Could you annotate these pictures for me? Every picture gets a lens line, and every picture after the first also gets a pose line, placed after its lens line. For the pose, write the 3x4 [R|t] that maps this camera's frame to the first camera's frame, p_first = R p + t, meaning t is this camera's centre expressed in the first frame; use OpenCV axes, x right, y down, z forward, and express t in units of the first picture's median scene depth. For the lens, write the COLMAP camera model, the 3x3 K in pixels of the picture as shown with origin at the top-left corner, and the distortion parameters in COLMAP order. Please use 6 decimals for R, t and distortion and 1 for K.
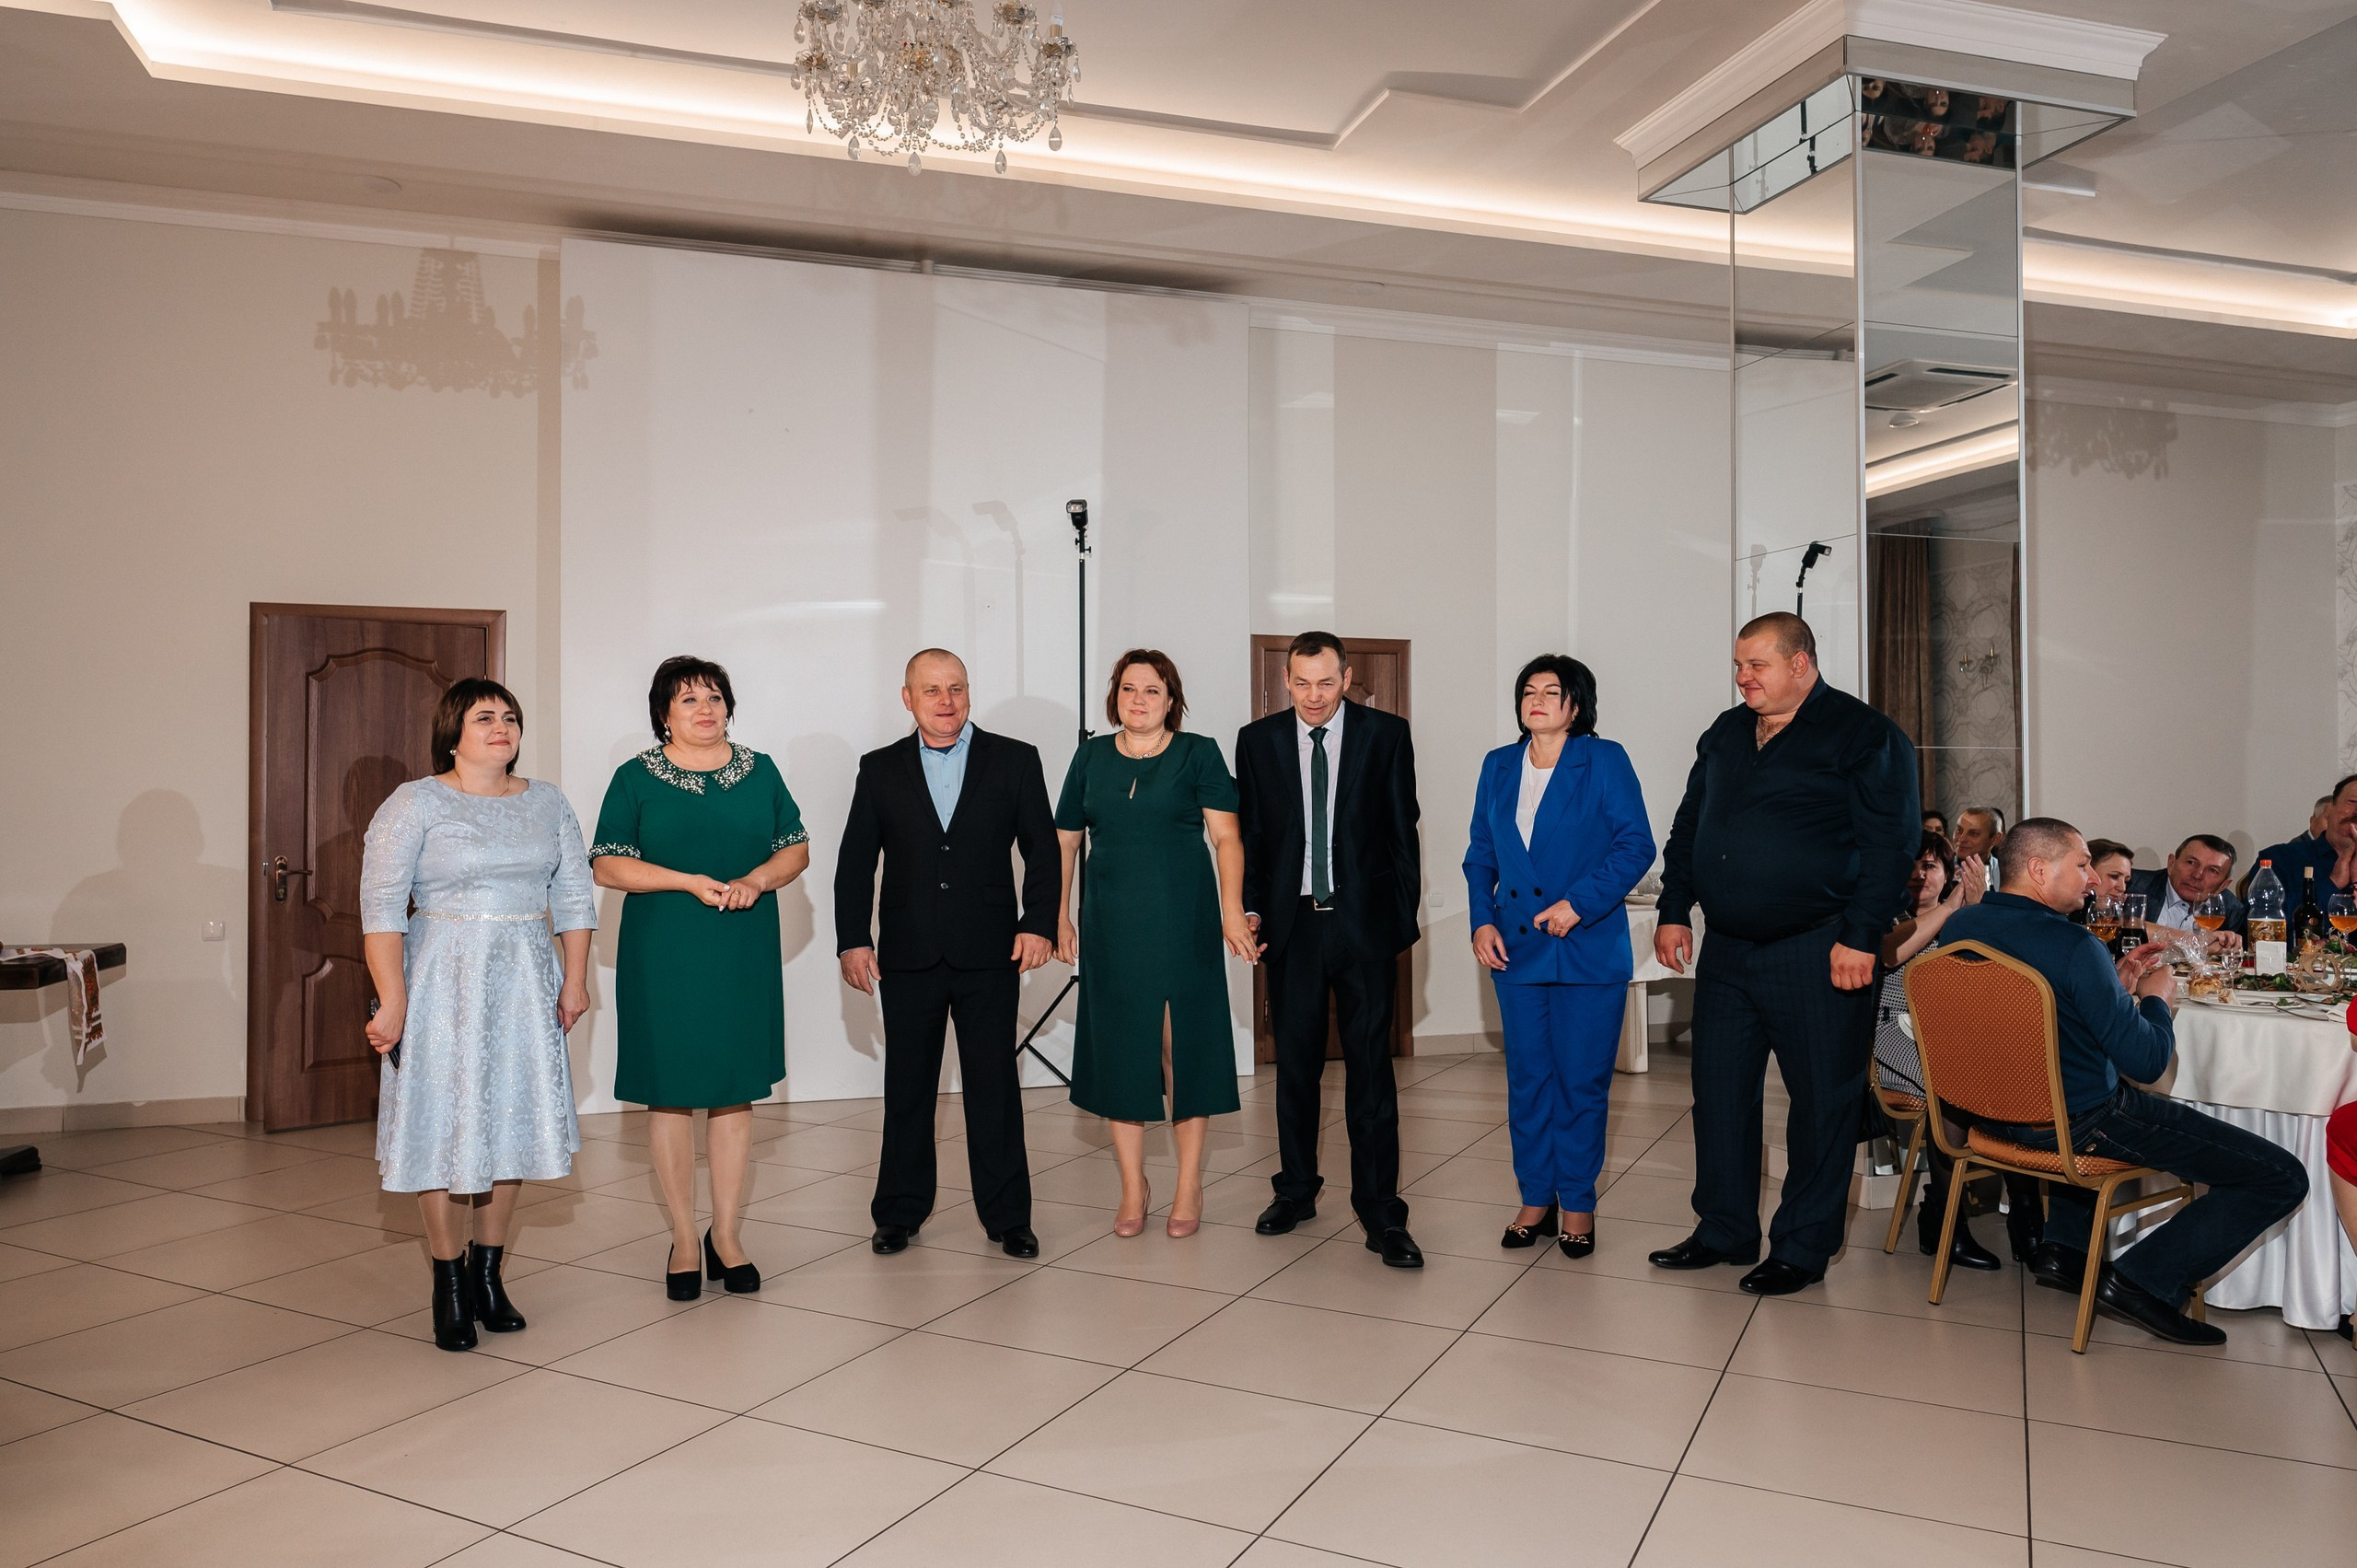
lens RADIAL K [[1643.7, 0, 1185.9], [0, 1643.7, 772.2], [0, 0, 1]] dist [0.005440, -0.001537]
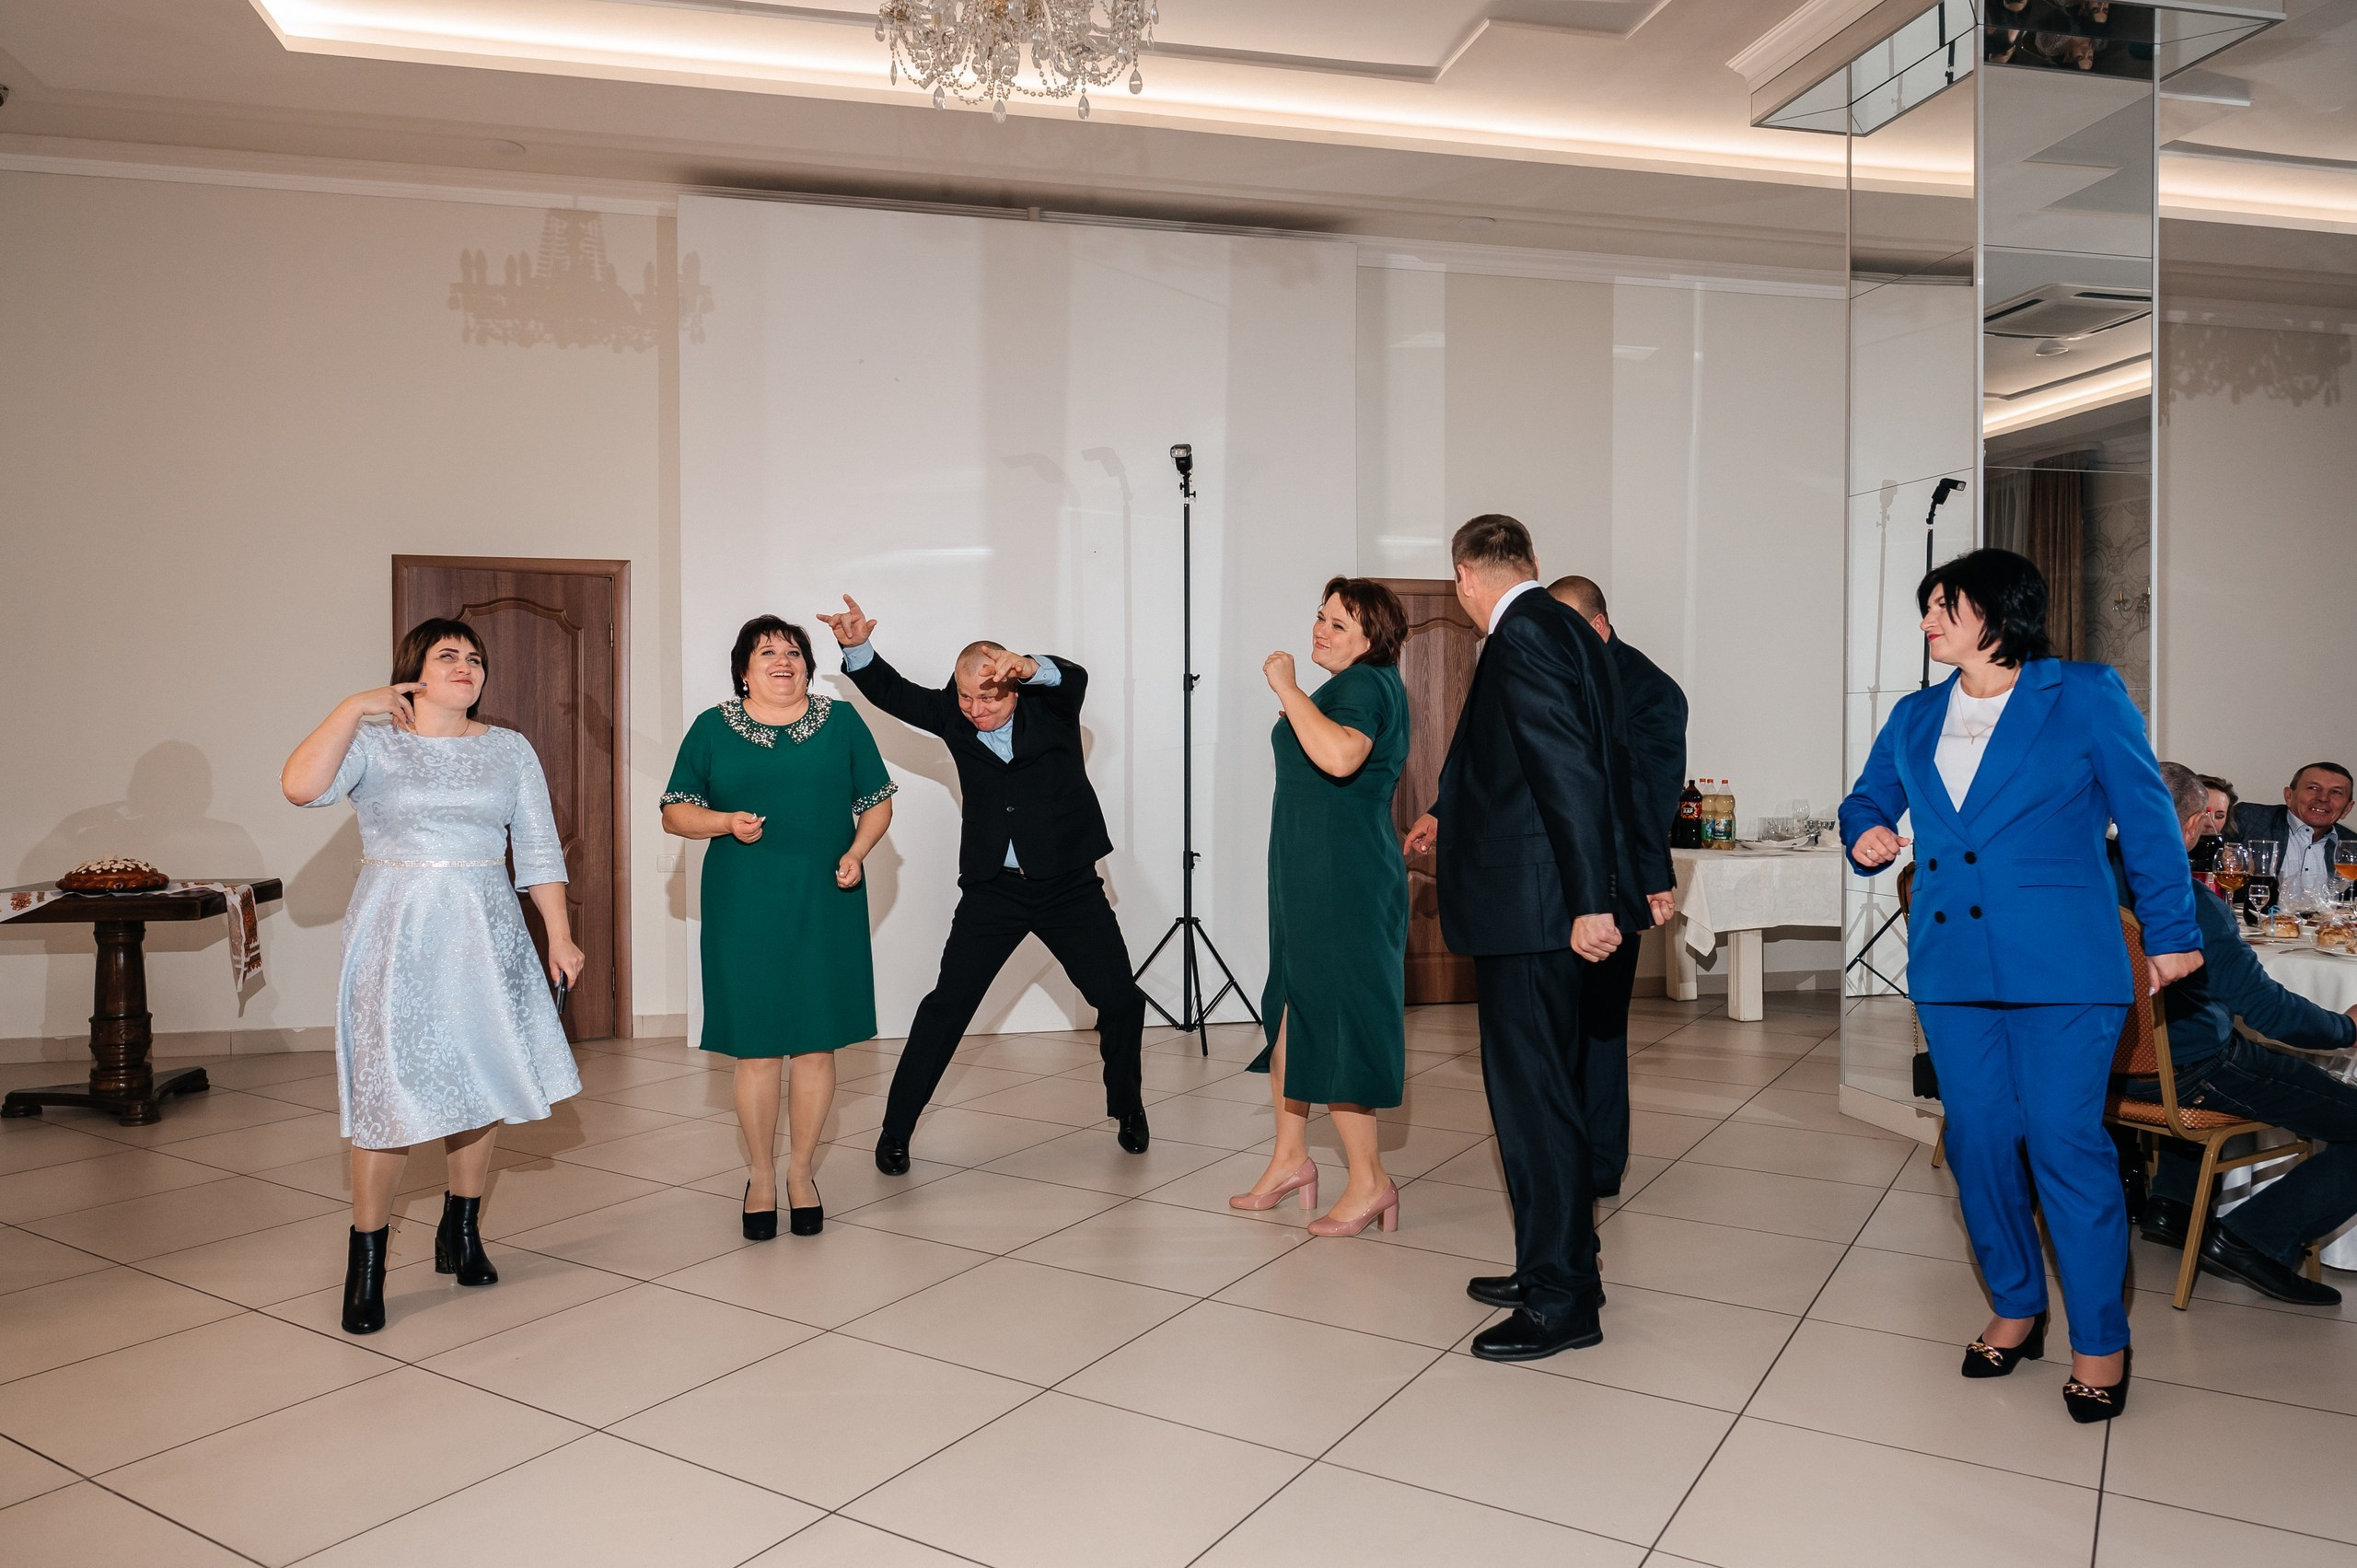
lens RADIAL K [[1643.7, 0, 1188.3], [0, 1643.7, 767.0], [0, 0, 1]] dist [0.005440, -0.001537]
pose [[0.996681, 0.001034, -0.081400, 0.021603], [0.001374, 0.999563, 0.029522, 0.001526], [0.081395, -0.029536, 0.996244, -0.004800]]
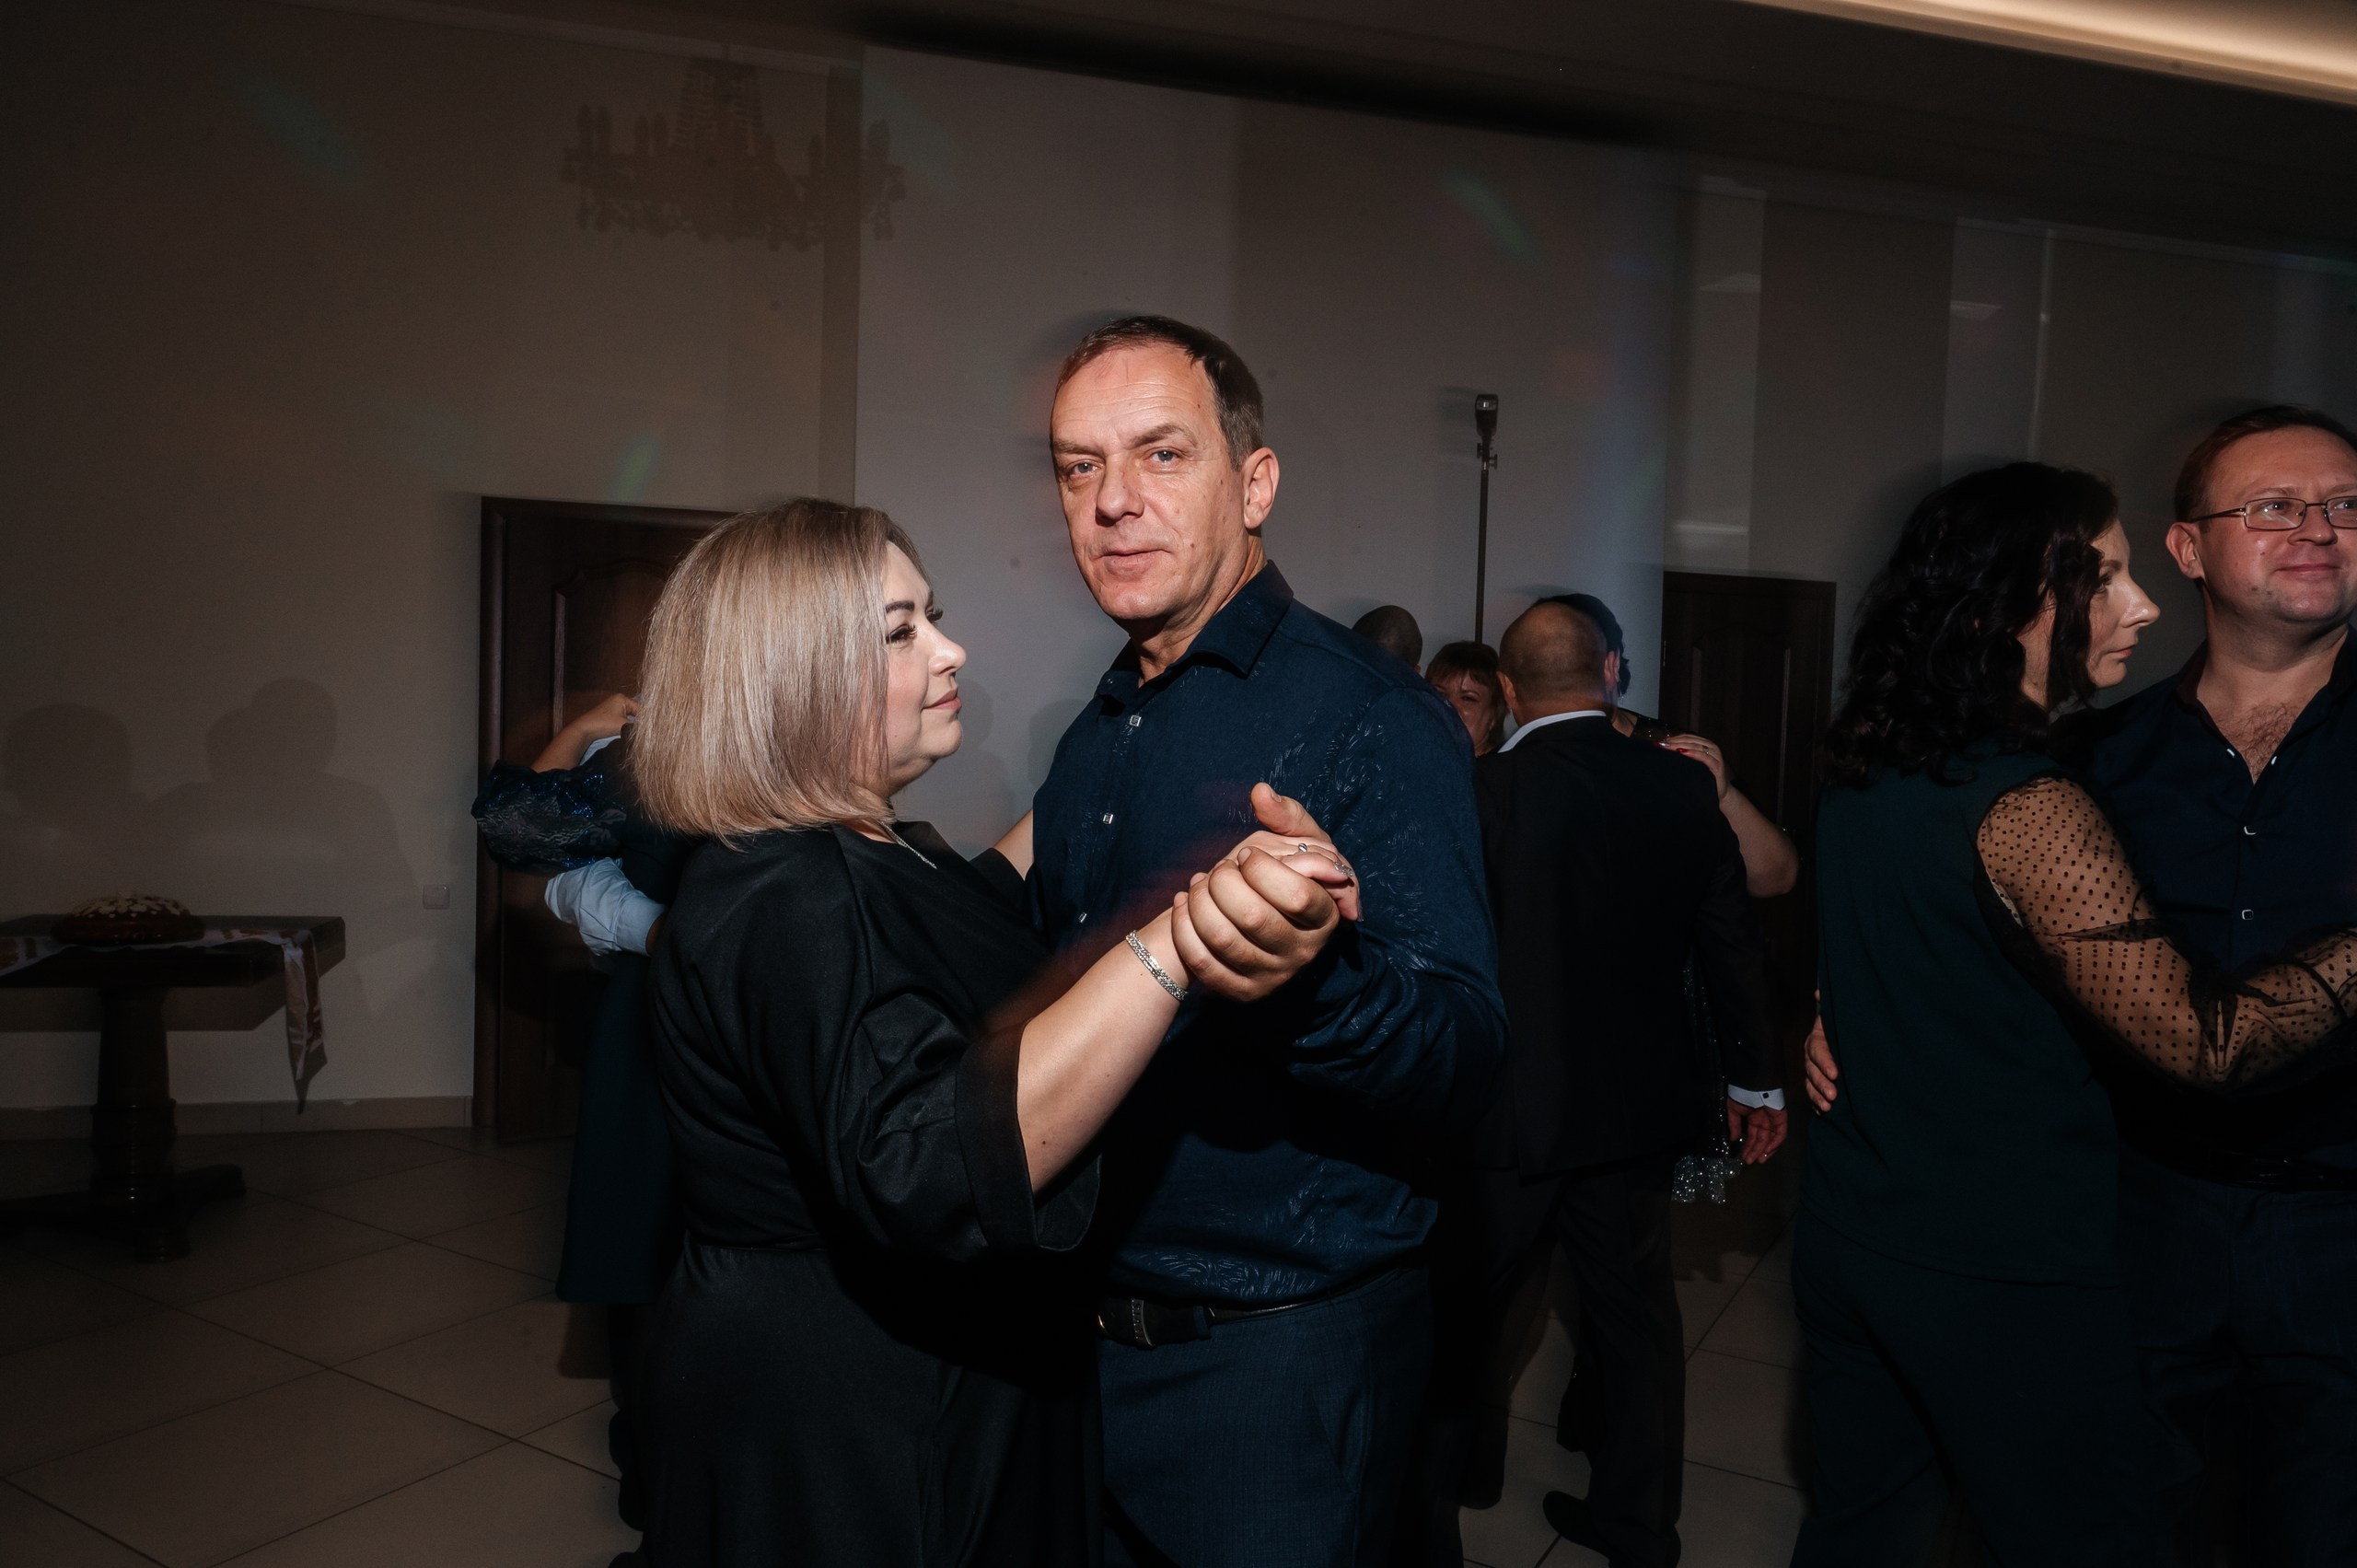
lens RADIAL K [[1643.7, 0, 1201.1], [0, 1643.7, 798.1], [0, 0, 1]] dist [0.005440, -0.001537]
pose [[0.998143, 0.035065, -0.049802, -0.171005], [-0.032186, 0.997829, 0.057464, -0.012858], [0.051709, -0.055754, 0.997105, 0.202129]]
